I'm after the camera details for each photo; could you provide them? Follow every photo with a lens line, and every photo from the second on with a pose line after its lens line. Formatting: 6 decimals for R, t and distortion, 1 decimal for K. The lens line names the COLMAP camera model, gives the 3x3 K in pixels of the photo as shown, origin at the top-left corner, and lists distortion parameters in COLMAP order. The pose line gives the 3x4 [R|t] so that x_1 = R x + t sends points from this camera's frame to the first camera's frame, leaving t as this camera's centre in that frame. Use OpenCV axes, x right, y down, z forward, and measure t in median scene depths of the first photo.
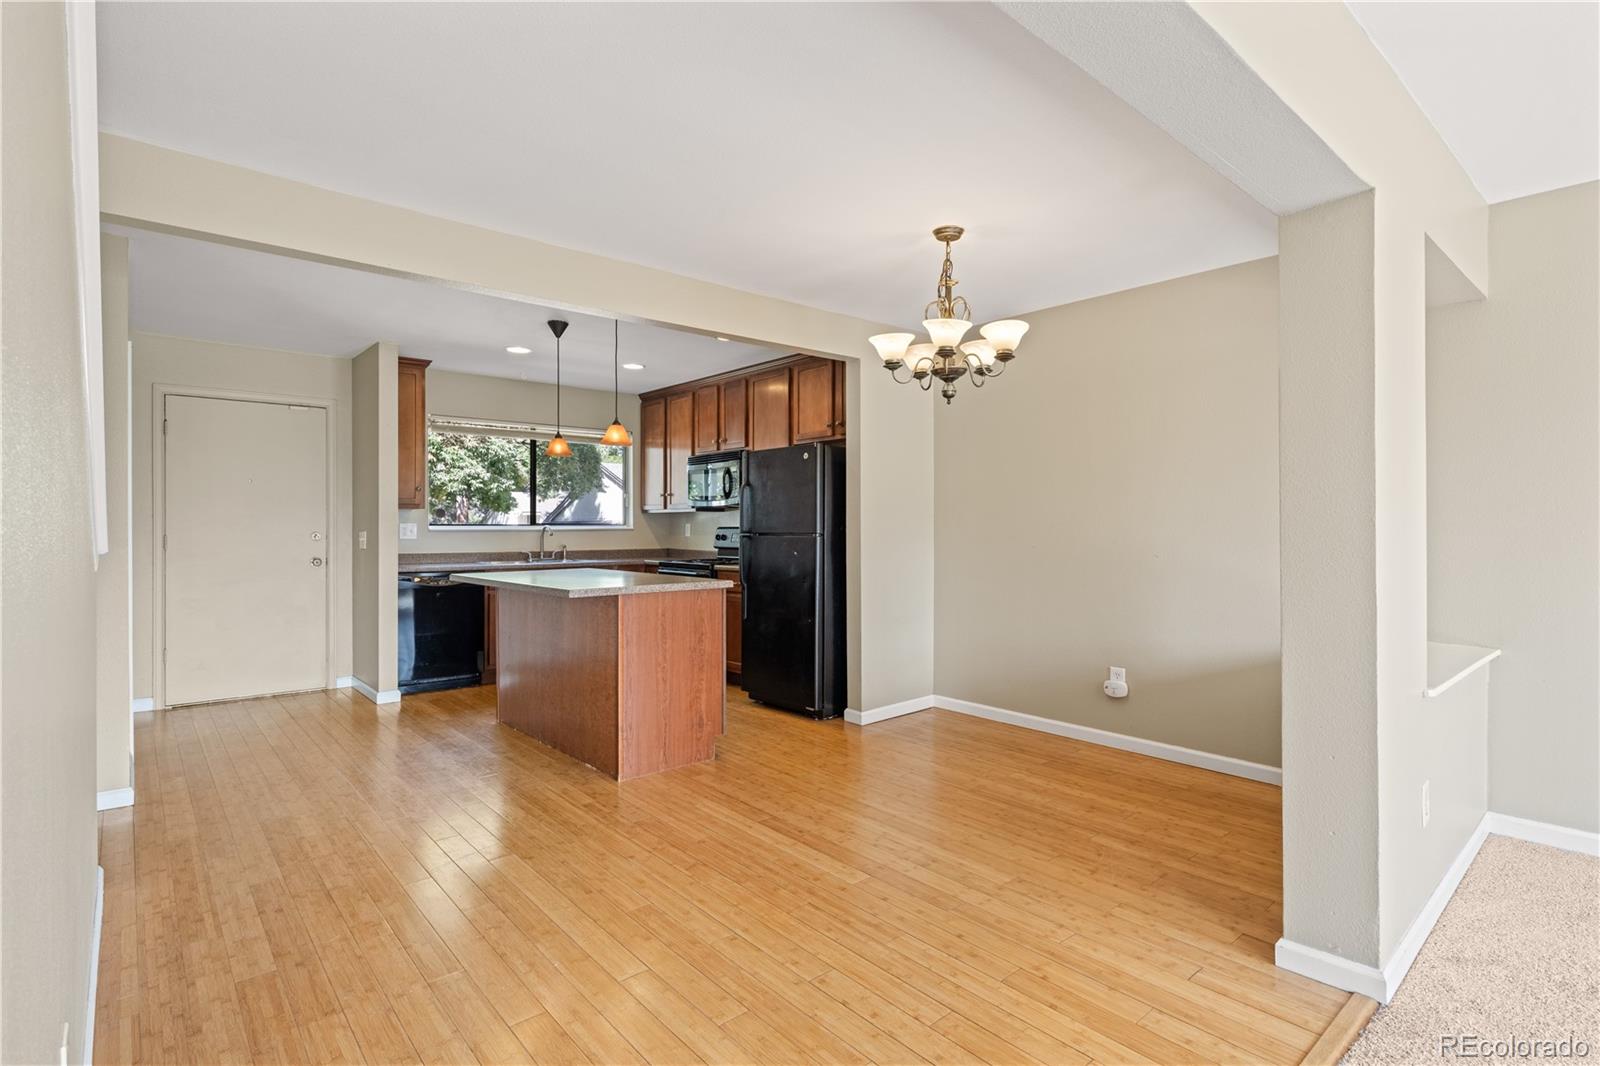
lens RADIAL K [[797.8, 0, 804.0], [0, 797.8, 531.2], [0, 0, 1]] dist [-0.003006, 0.000834]
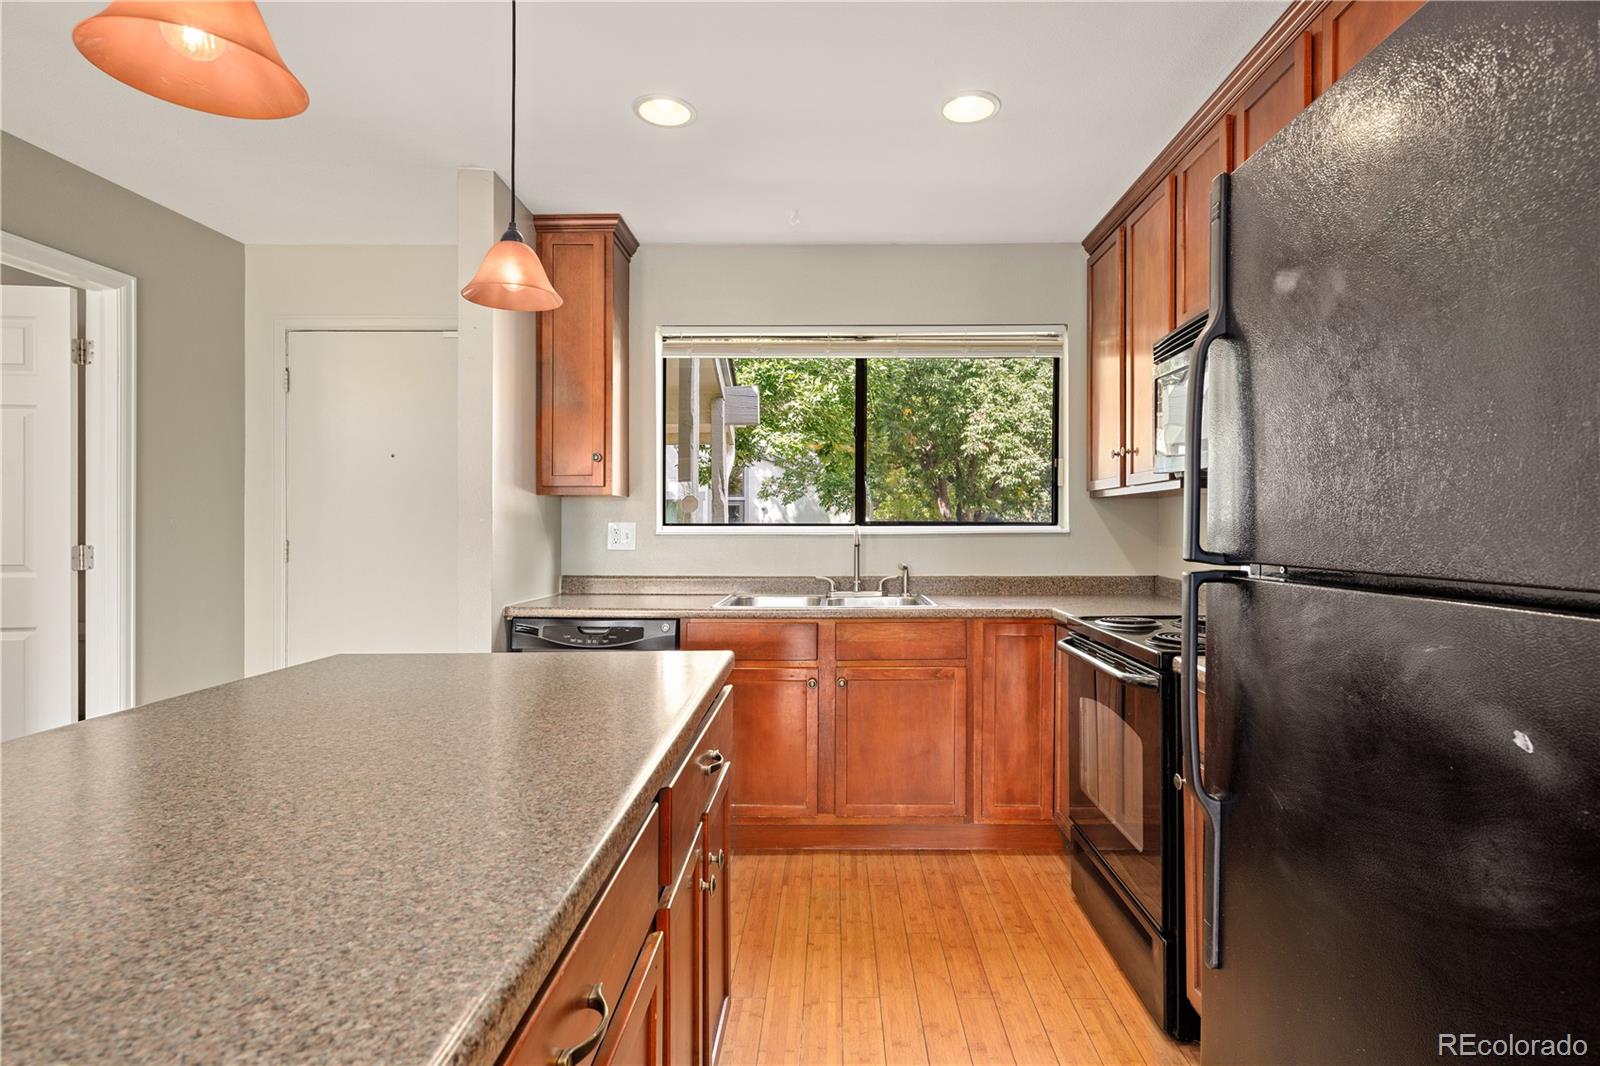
lens RADIAL K [[797.8, 0, 824.2], [0, 797.8, 522.1], [0, 0, 1]] dist [-0.003006, 0.000834]
pose [[0.738513, -0.001143, -0.674238, -0.012551], [-0.006089, 0.999946, -0.008364, -0.007719], [0.674211, 0.010282, 0.738467, 1.015036]]
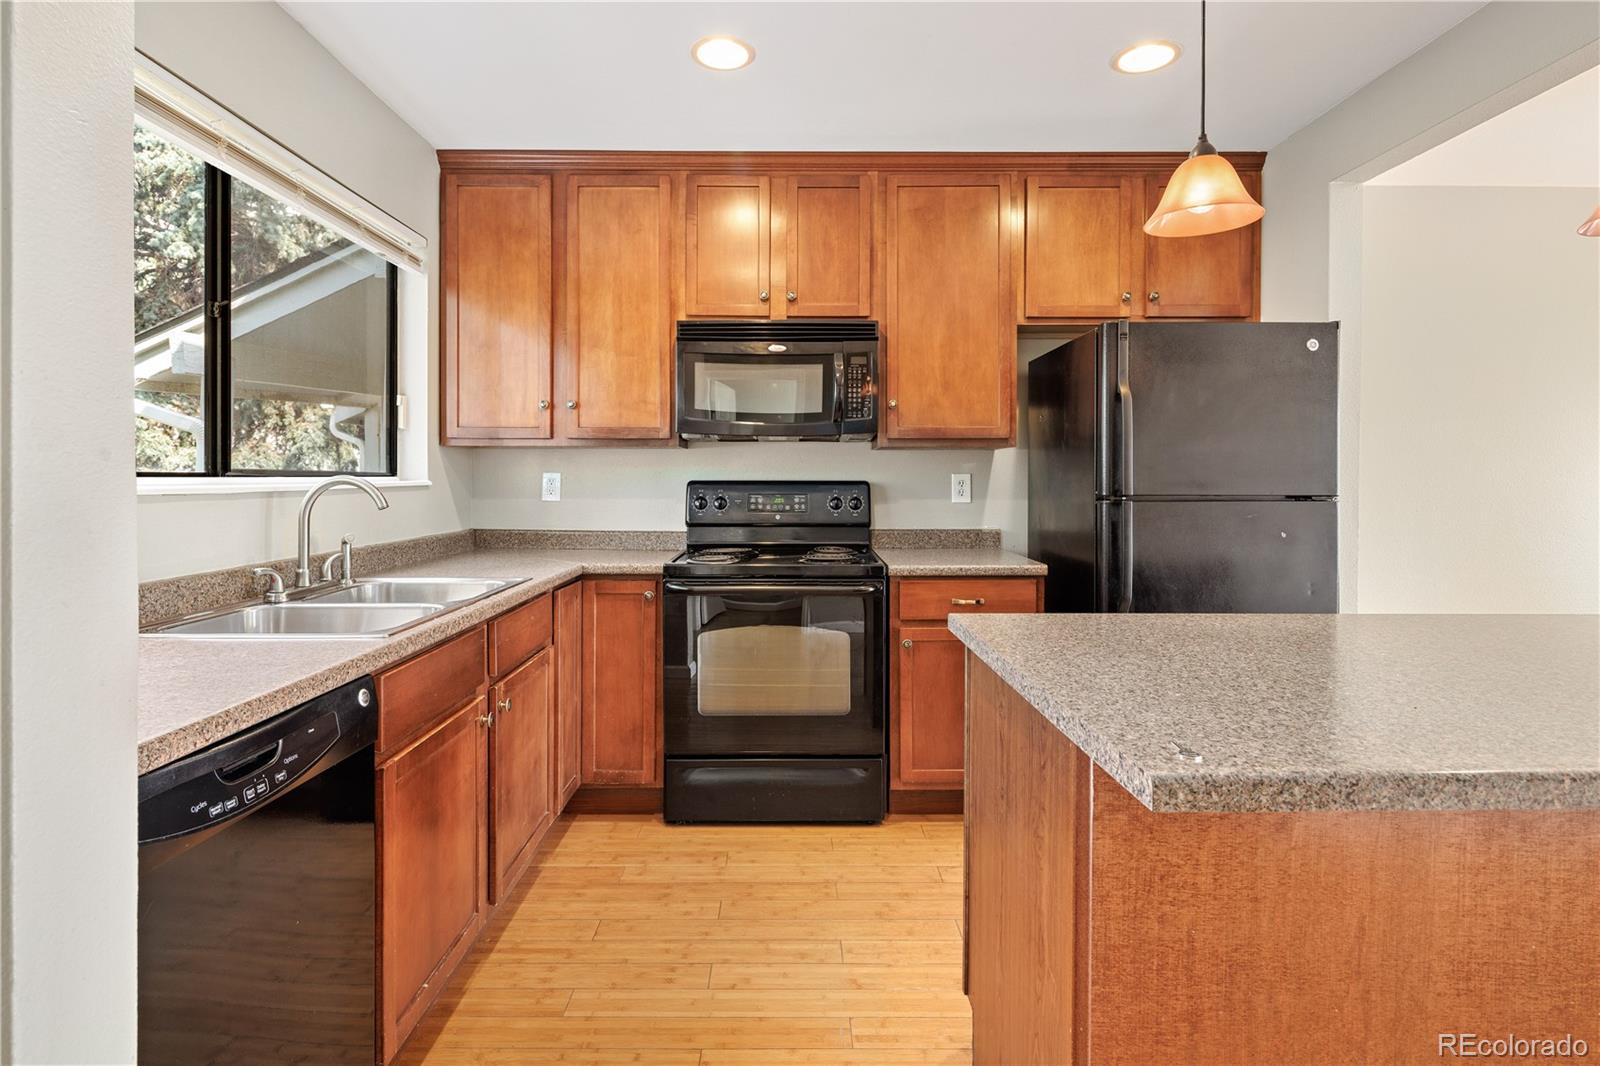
lens RADIAL K [[797.8, 0, 772.9], [0, 797.8, 482.7], [0, 0, 1]] dist [-0.003006, 0.000834]
pose [[0.667784, 0.004408, 0.744342, -0.713836], [-0.003515, 0.999990, -0.002769, -0.006303], [-0.744347, -0.000767, 0.667793, 1.098804]]
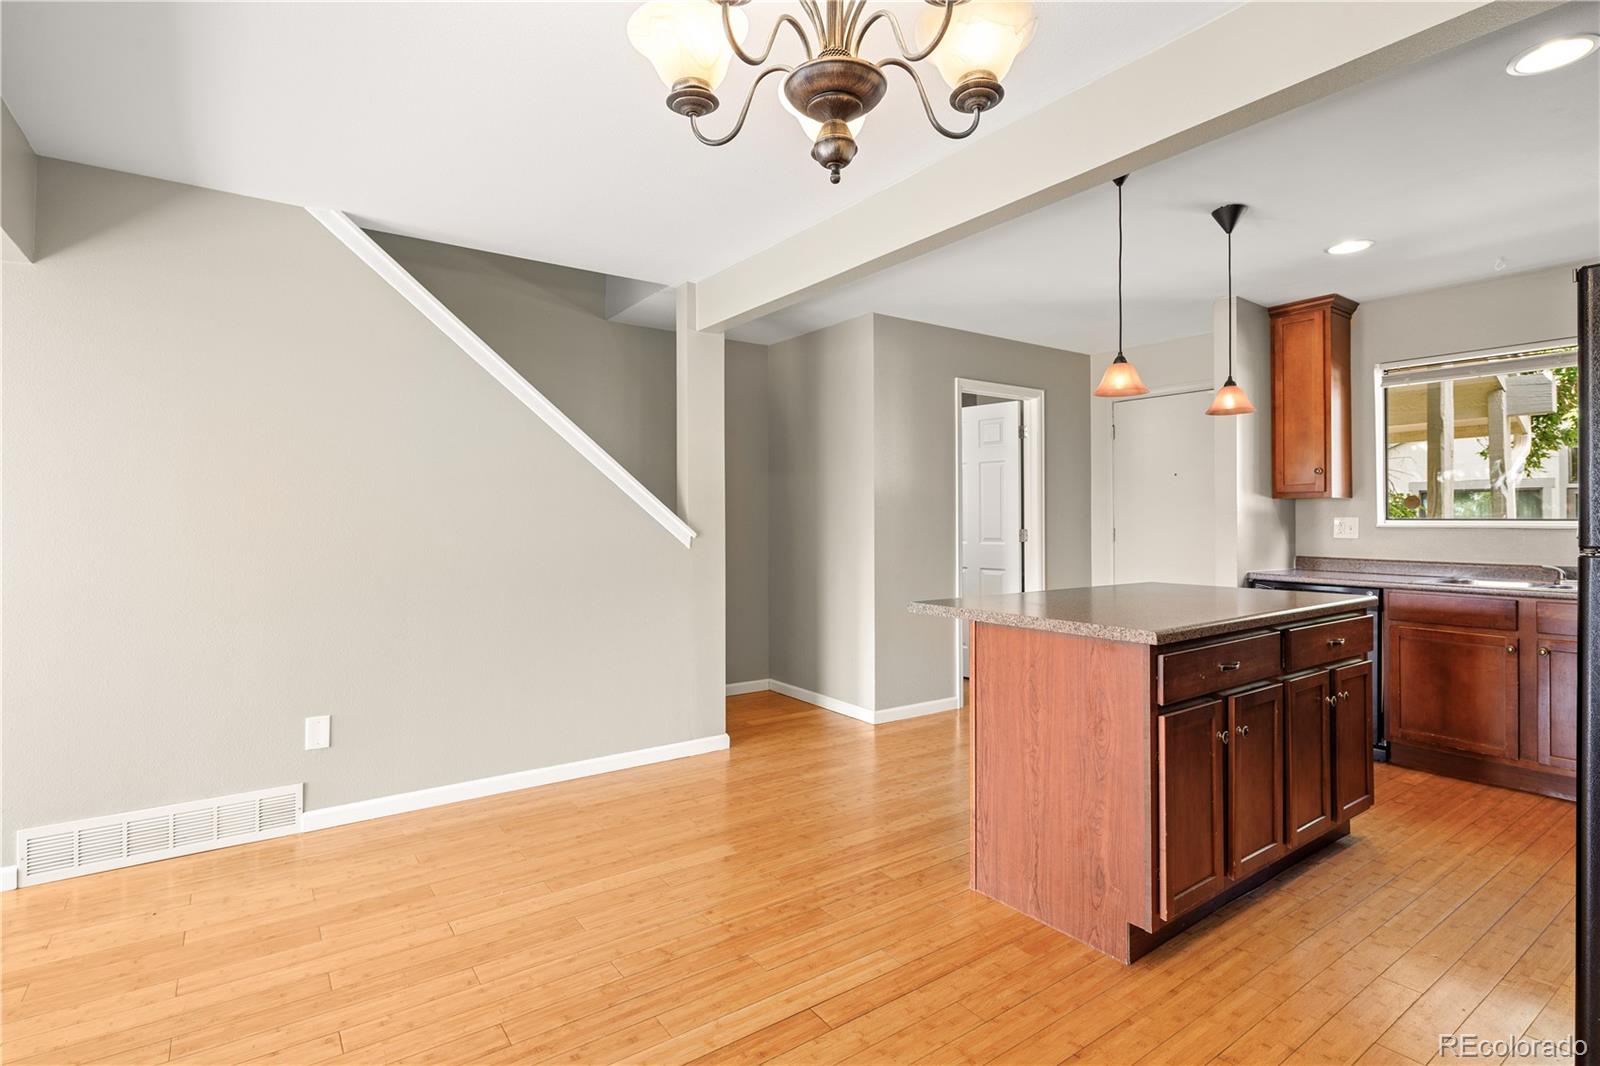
lens RADIAL K [[797.8, 0, 788.3], [0, 797.8, 509.4], [0, 0, 1]] dist [-0.003006, 0.000834]
pose [[-0.118271, -0.009153, -0.992939, 0.448136], [-0.007616, 0.999936, -0.008311, -0.009293], [0.992952, 0.006579, -0.118333, 0.855849]]
